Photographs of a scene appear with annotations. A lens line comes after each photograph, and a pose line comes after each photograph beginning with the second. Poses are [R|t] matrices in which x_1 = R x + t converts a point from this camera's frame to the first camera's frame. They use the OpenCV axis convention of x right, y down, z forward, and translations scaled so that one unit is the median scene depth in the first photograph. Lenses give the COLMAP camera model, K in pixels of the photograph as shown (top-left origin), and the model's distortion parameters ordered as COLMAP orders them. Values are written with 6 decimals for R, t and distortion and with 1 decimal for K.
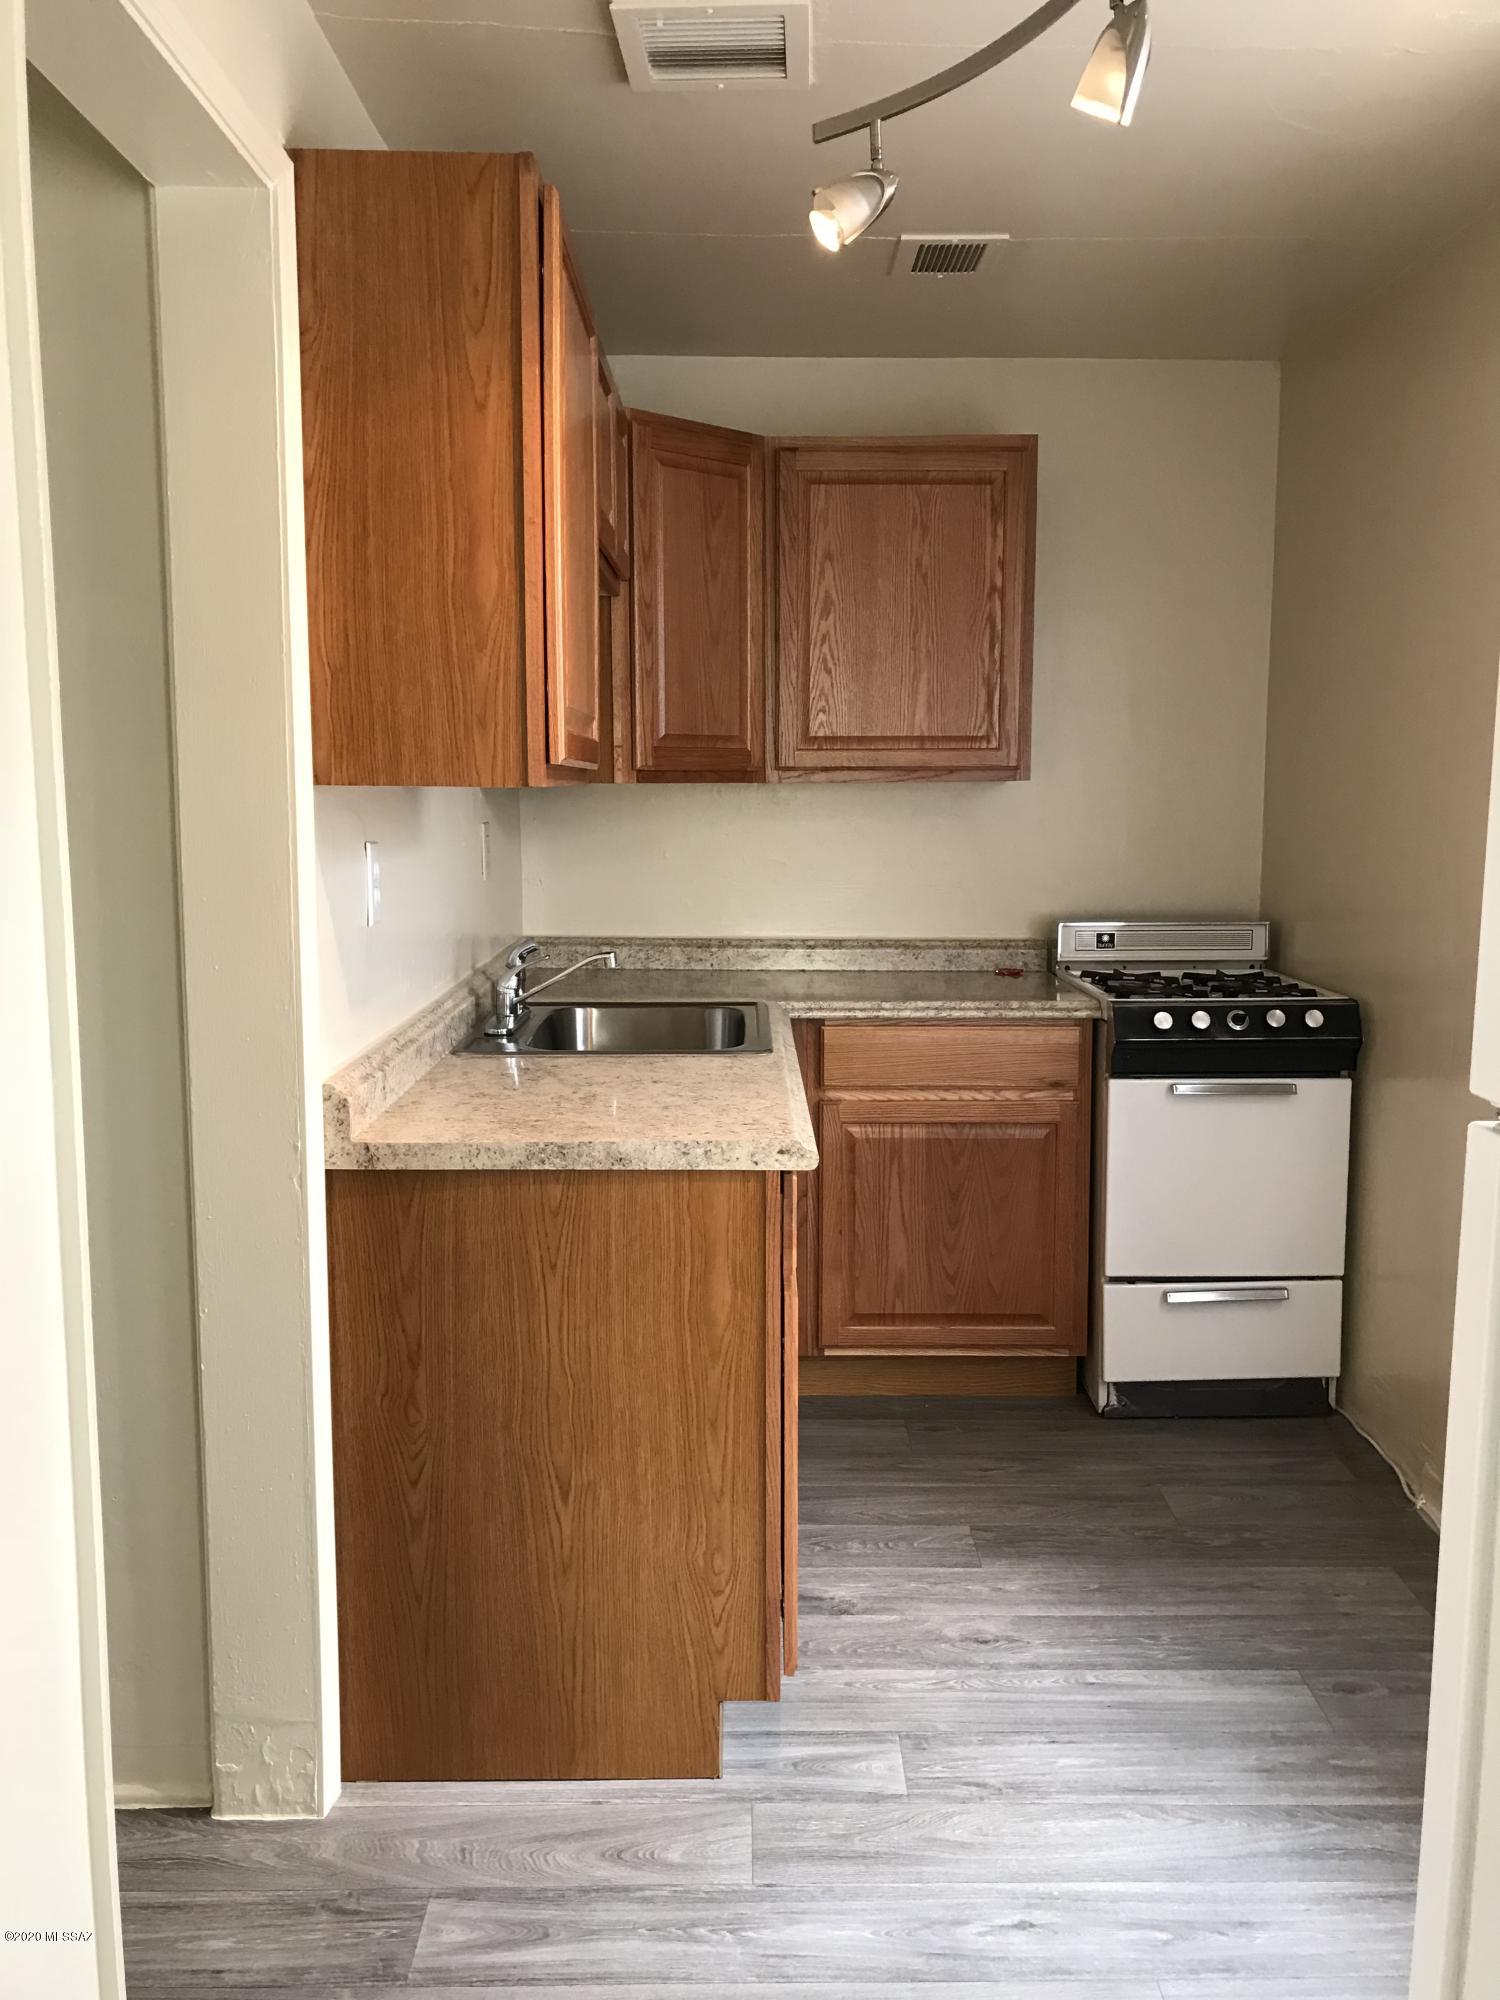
lens RADIAL K [[1655.8, 0, 750.0], [0, 1655.8, 1000.0], [0, 0, 1]] dist [-0.008113, 0.050309]
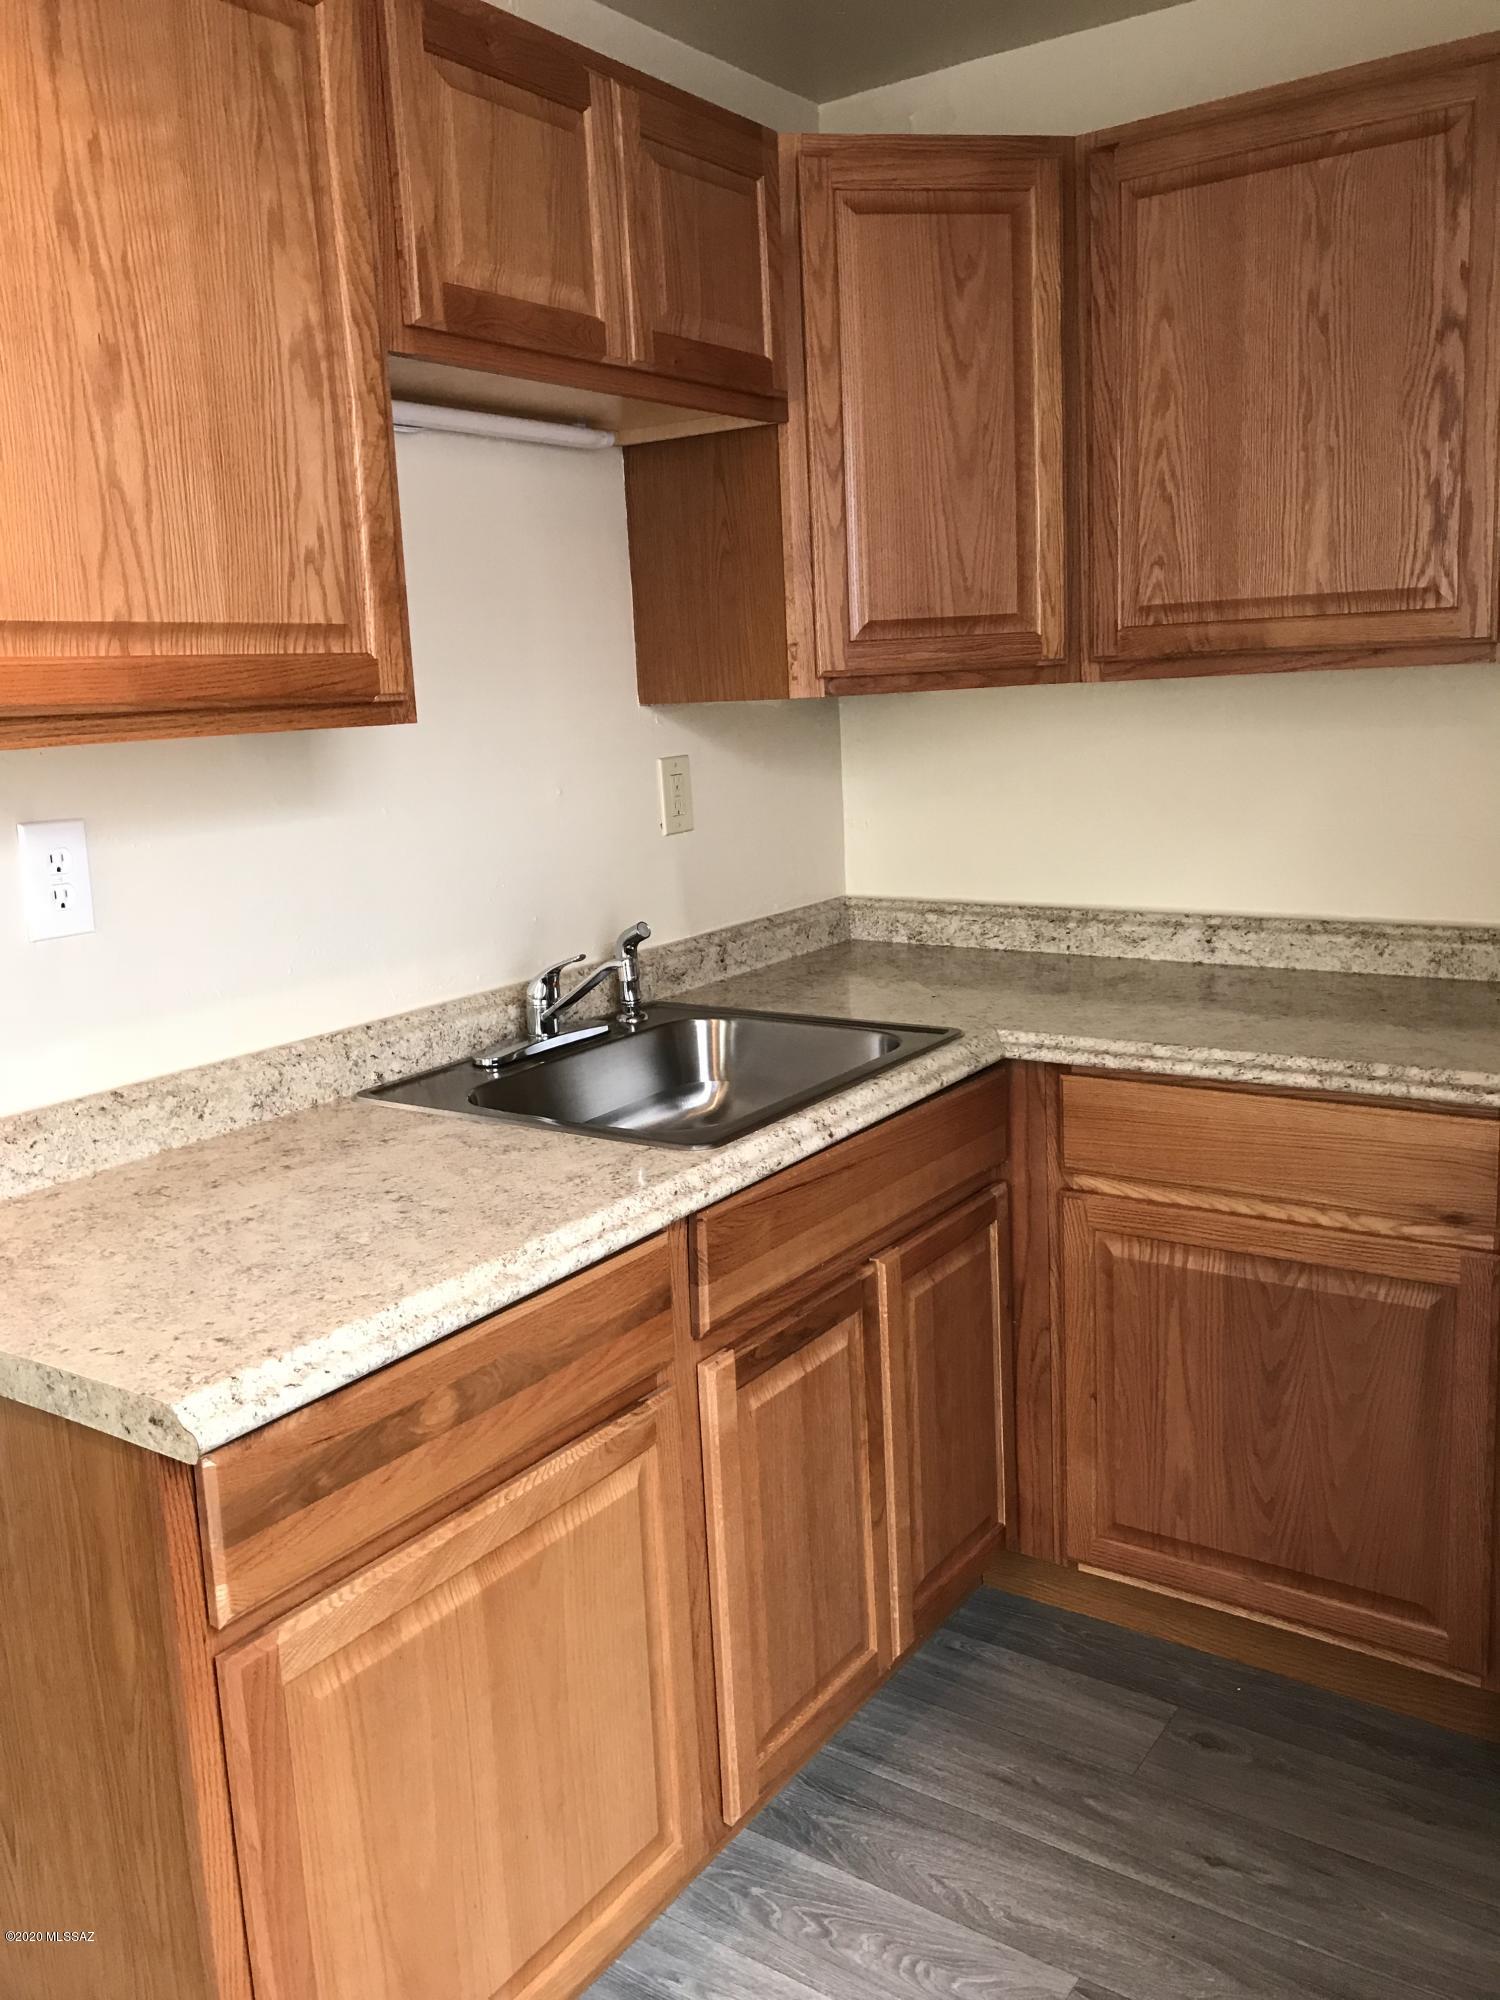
lens RADIAL K [[1632.1, 0, 750.6], [0, 1632.1, 978.0], [0, 0, 1]] dist [-0.063540, 0.076112]
pose [[0.813619, 0.065216, -0.577729, 0.294004], [-0.028112, 0.996939, 0.072948, -0.061007], [0.580718, -0.043111, 0.812962, 0.418947]]
